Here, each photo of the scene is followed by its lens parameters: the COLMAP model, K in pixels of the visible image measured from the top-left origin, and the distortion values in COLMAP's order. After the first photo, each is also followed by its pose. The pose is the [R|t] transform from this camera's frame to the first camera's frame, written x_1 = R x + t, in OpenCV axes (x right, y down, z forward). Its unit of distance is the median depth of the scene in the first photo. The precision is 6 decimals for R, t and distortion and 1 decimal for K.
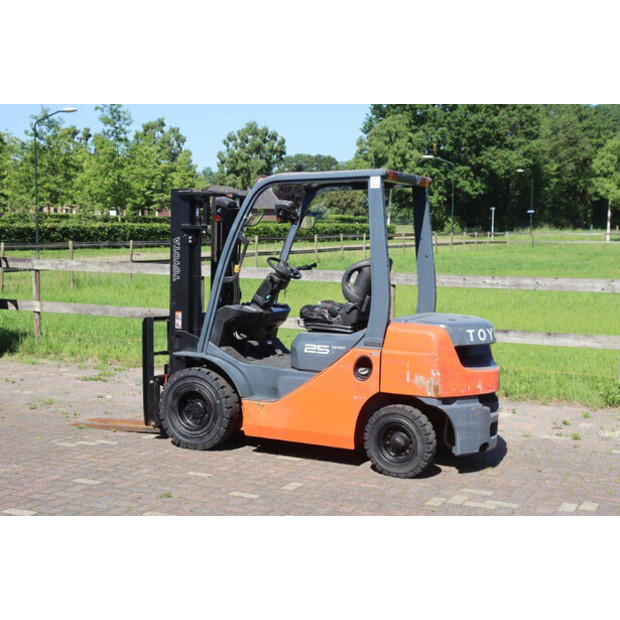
lens RADIAL K [[928.7, 0, 314.7], [0, 928.7, 305.6], [0, 0, 1]] dist [0.136136, 0.000000]
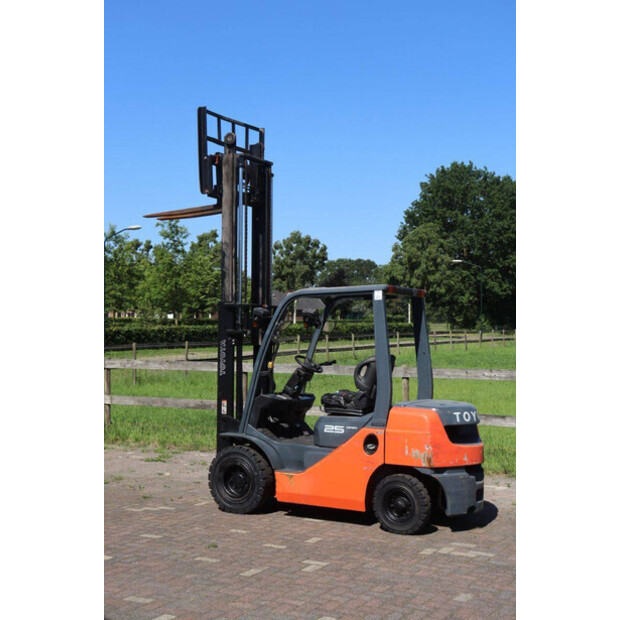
lens RADIAL K [[928.7, 0, 305.3], [0, 928.7, 310.0], [0, 0, 1]] dist [0.136136, 0.000000]
pose [[0.997738, -0.013825, -0.065782, 0.038613], [0.007231, 0.995017, -0.099447, 0.009689], [0.066829, 0.098746, 0.992866, -0.201978]]
